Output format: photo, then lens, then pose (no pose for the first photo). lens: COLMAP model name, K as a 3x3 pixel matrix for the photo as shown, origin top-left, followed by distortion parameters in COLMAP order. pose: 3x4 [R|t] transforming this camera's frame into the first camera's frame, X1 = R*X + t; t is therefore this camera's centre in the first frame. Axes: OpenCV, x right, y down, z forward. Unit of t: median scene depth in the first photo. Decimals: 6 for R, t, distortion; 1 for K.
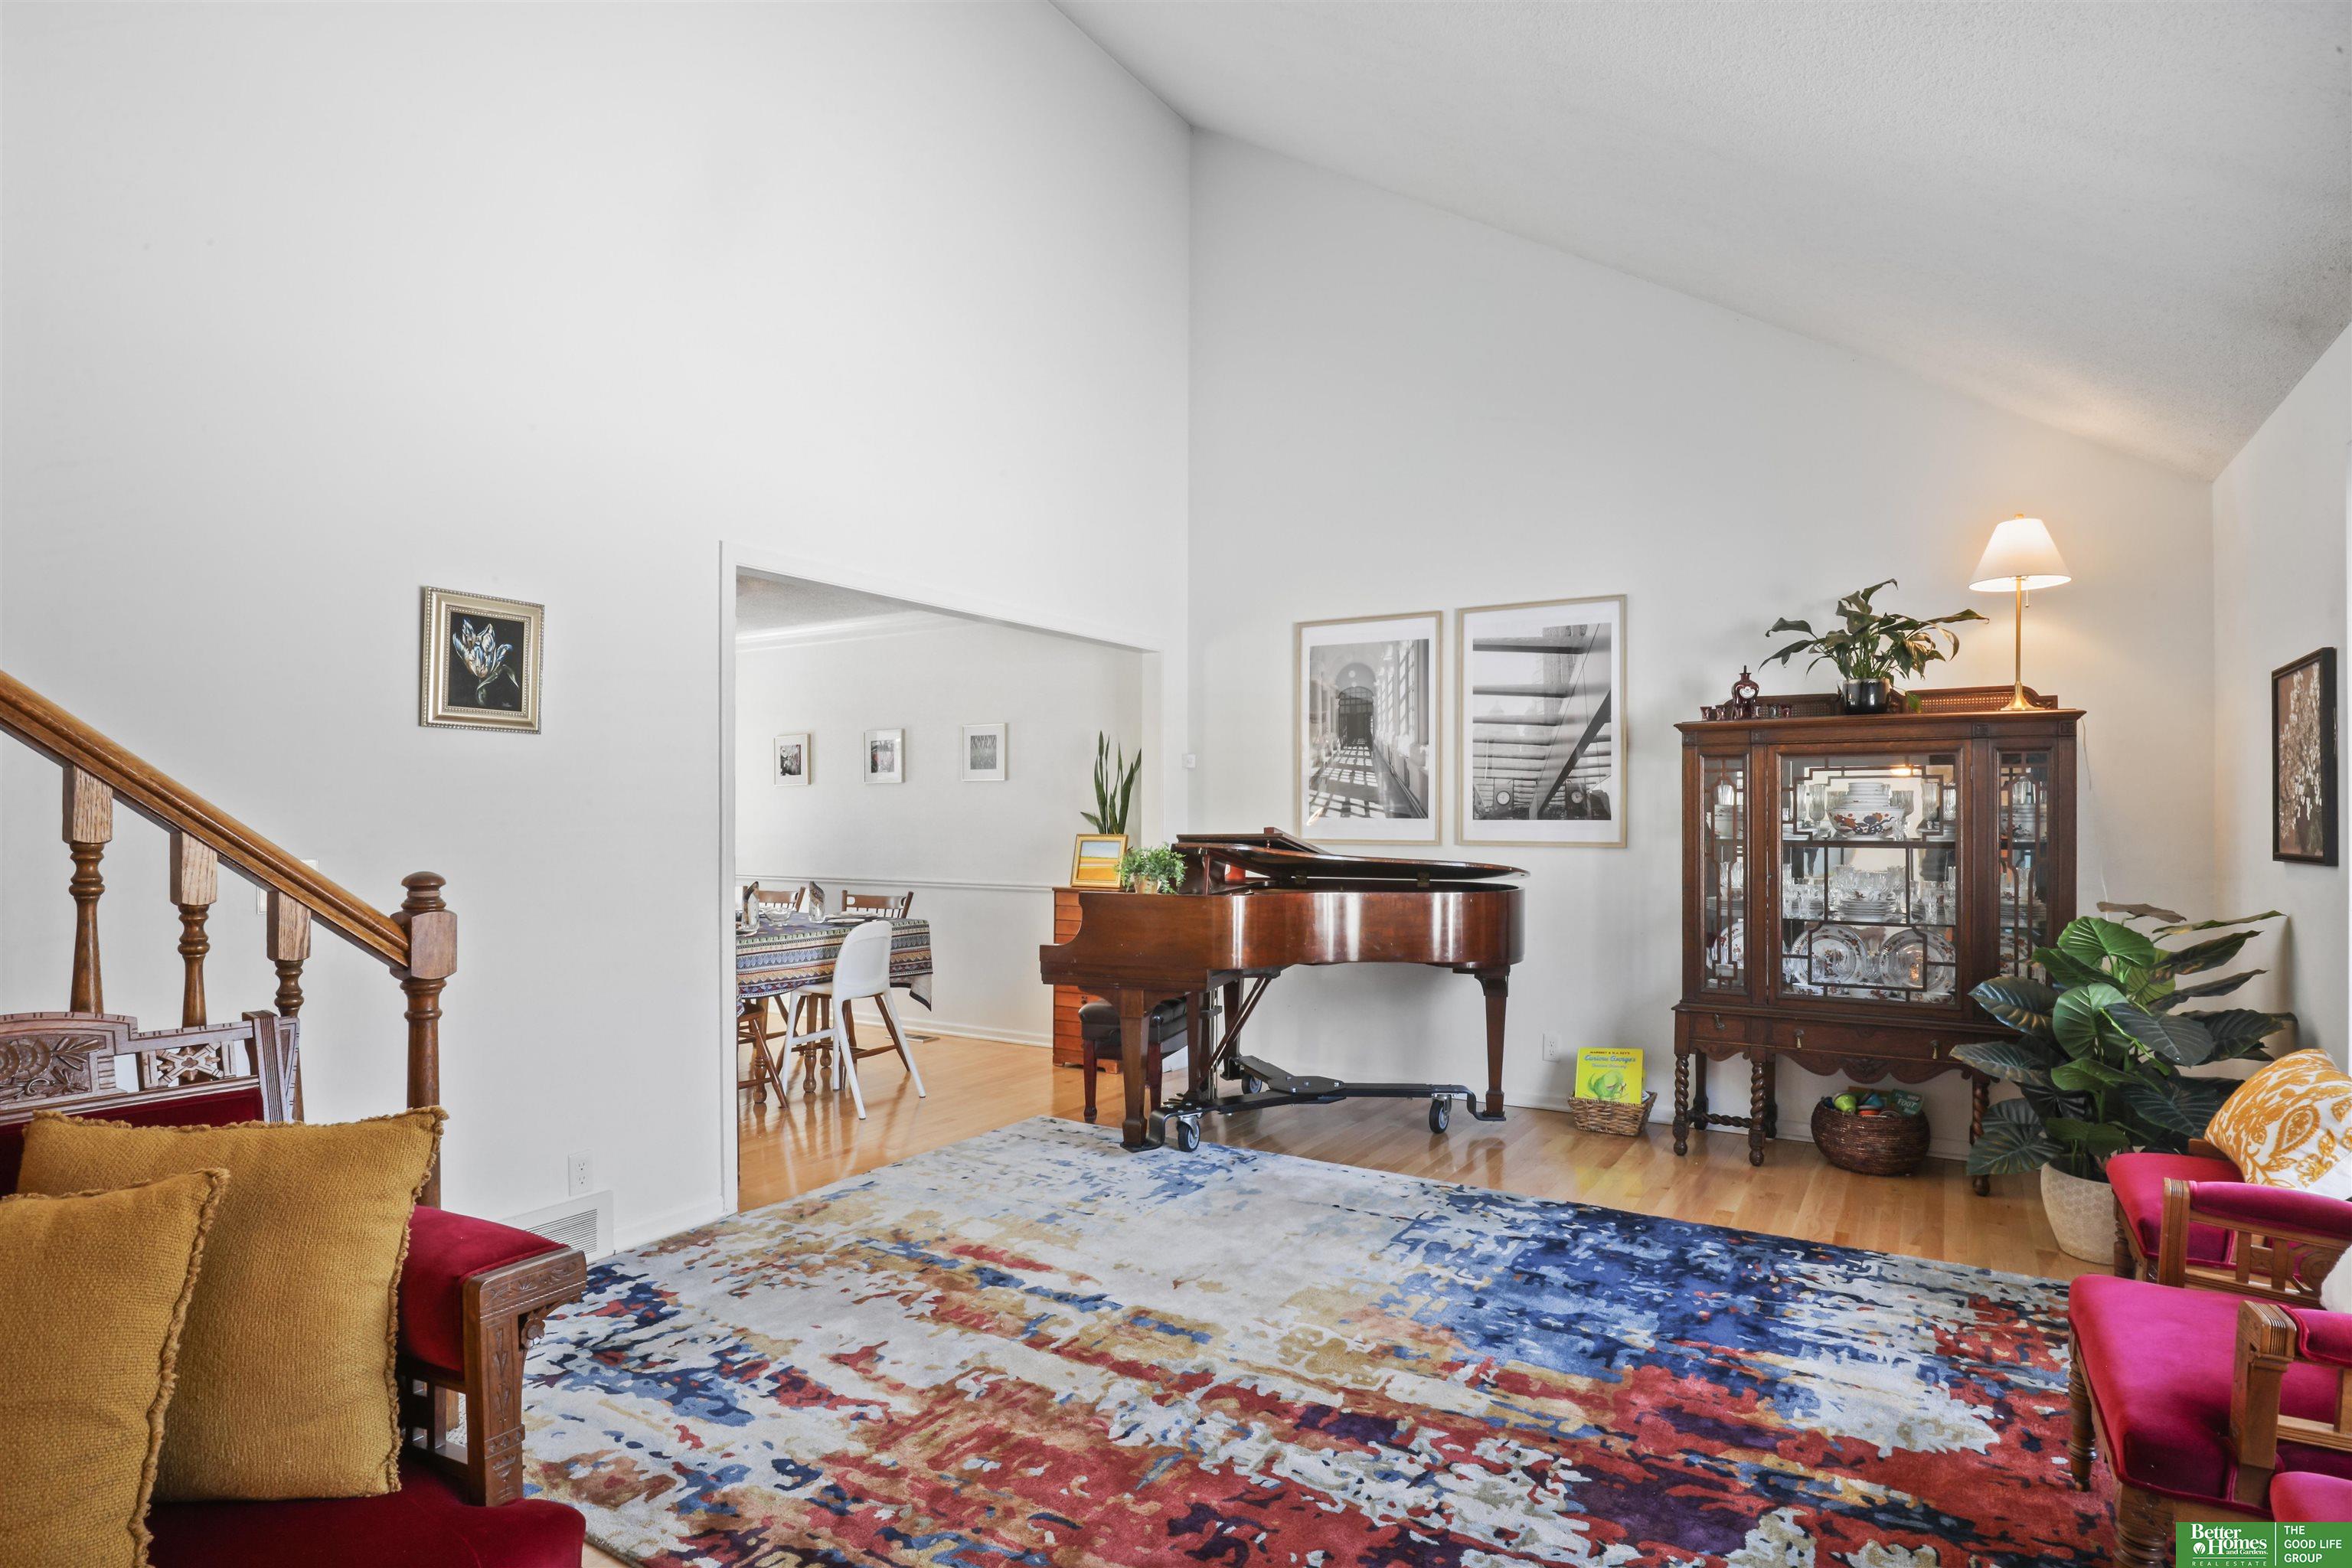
lens RADIAL K [[1268.1, 0, 1185.7], [0, 1268.1, 796.2], [0, 0, 1]] dist [-0.024681, -0.000047]
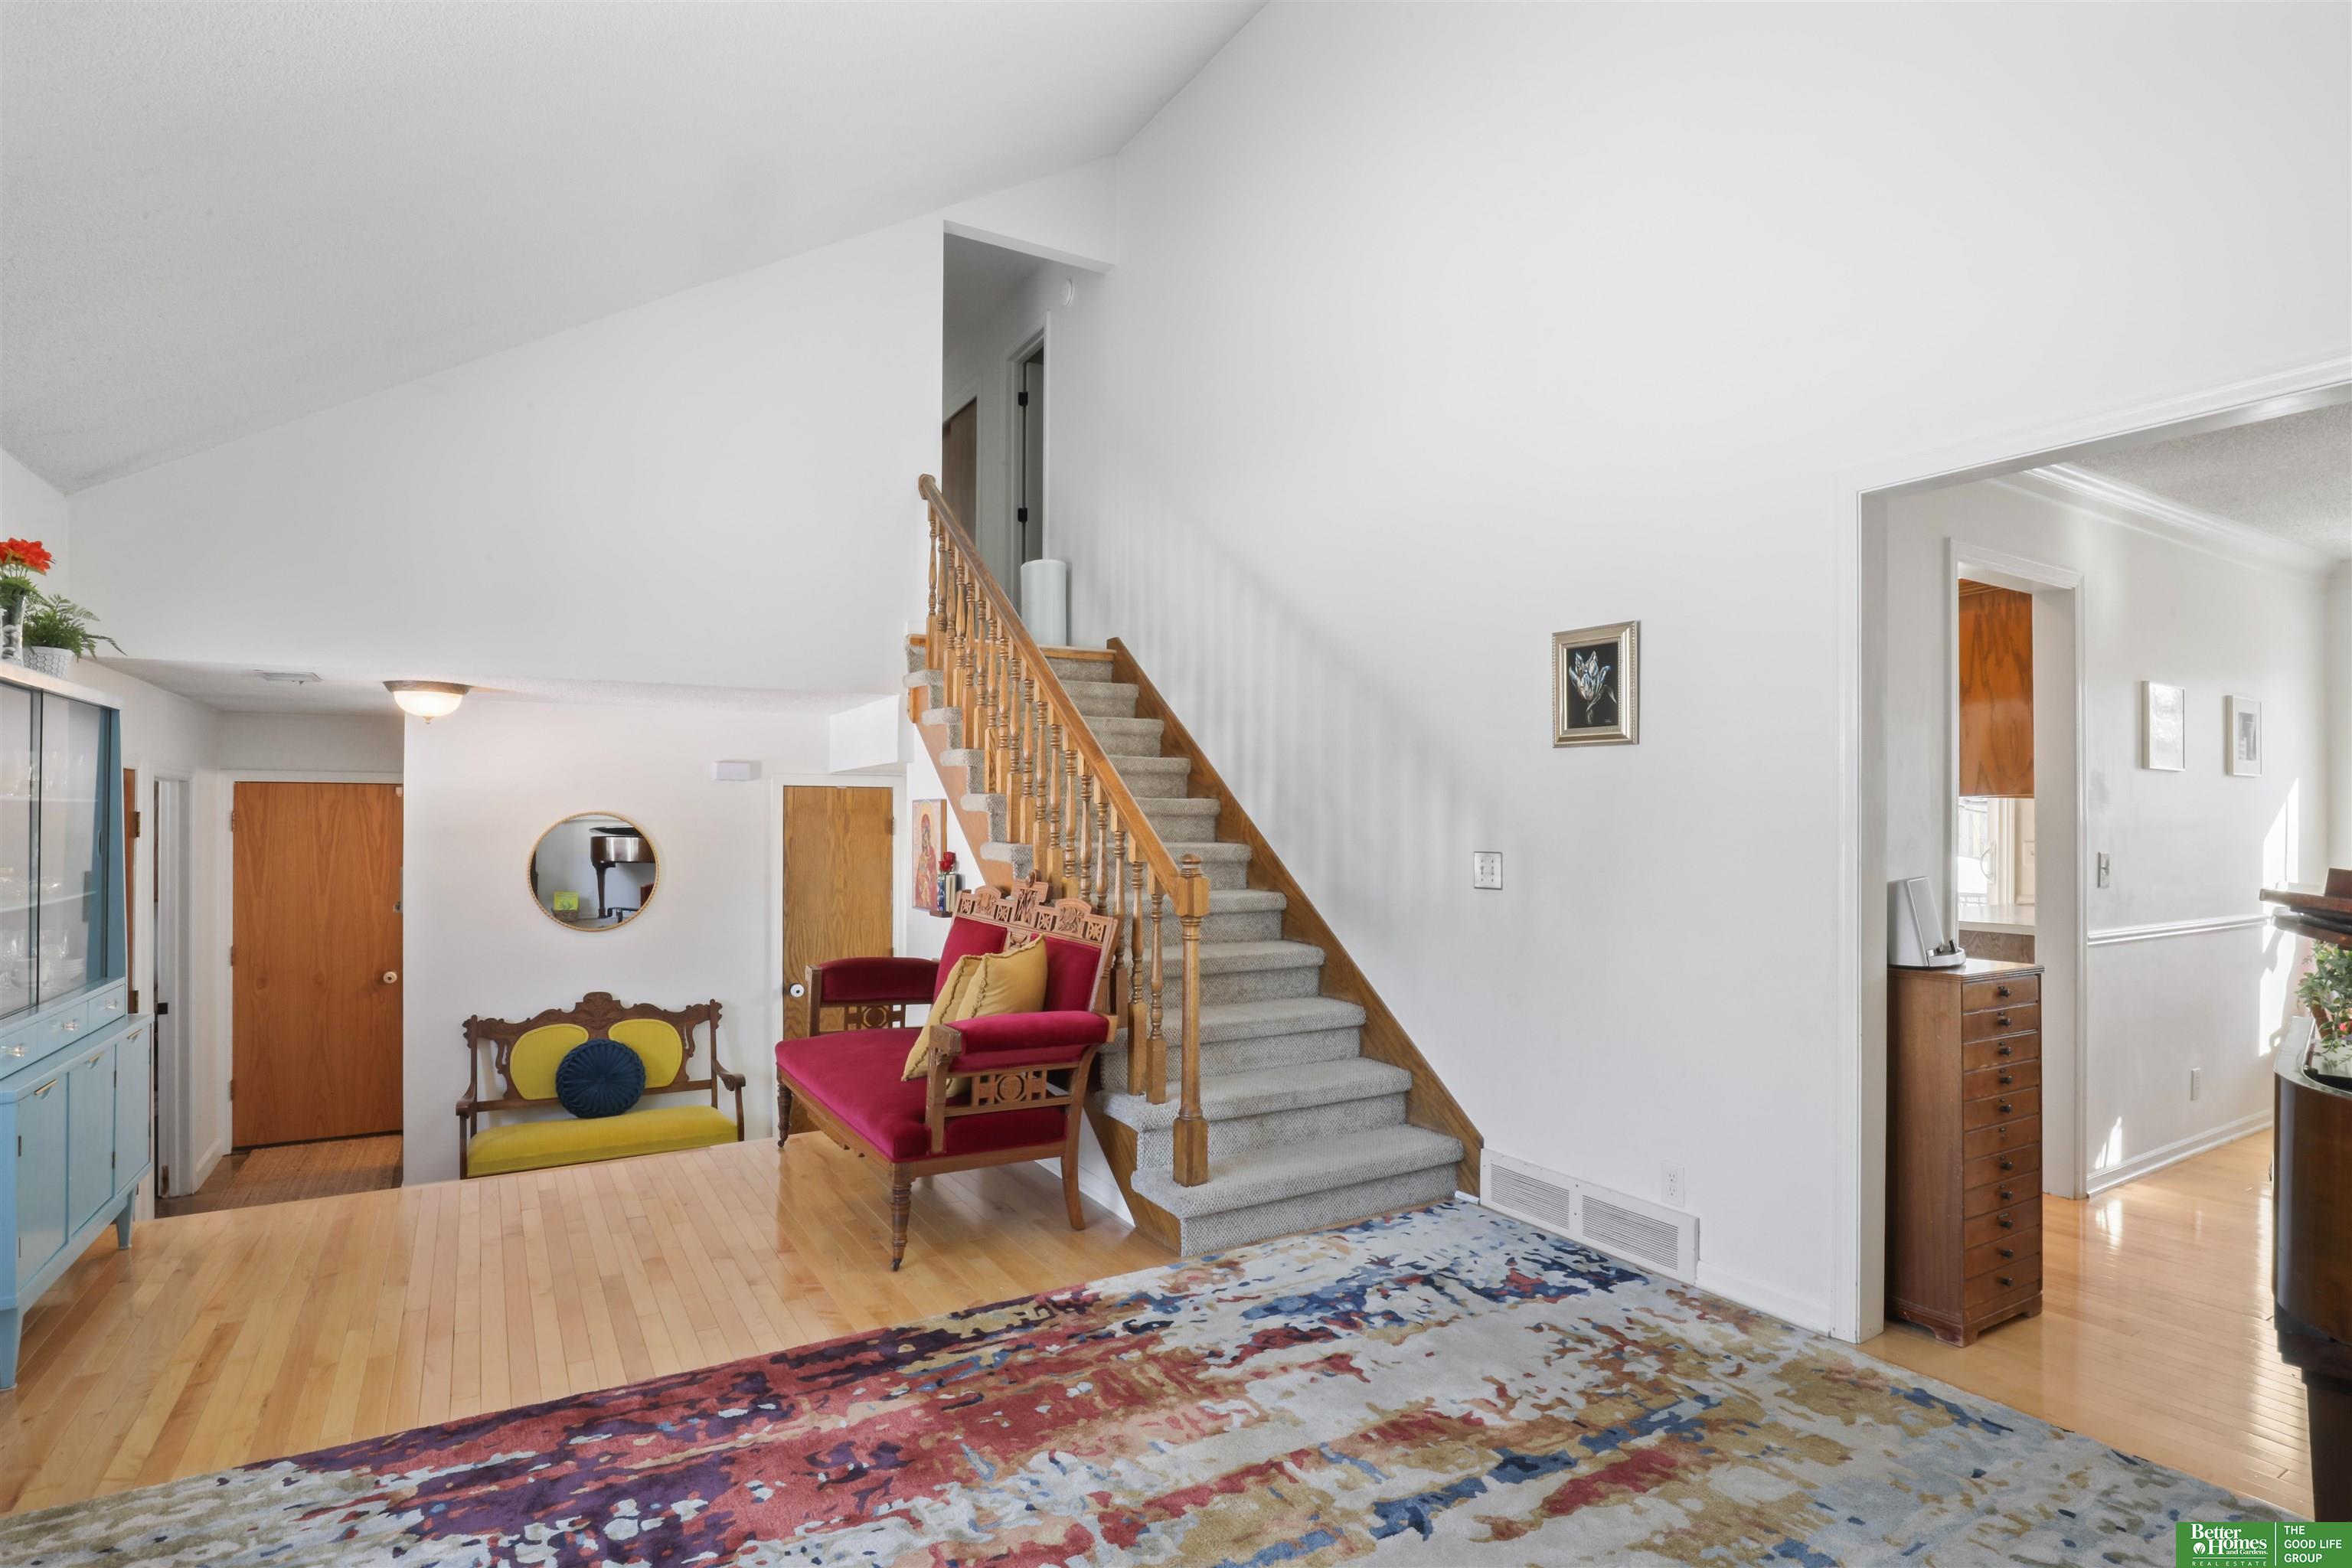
lens RADIAL K [[1187.8, 0, 1205.6], [0, 1187.8, 798.5], [0, 0, 1]] dist [-0.022311, -0.001495]
pose [[-0.448249, -0.013766, -0.893803, 0.585134], [0.006567, 0.999804, -0.018692, 0.013096], [0.893884, -0.014248, -0.448071, 1.239622]]
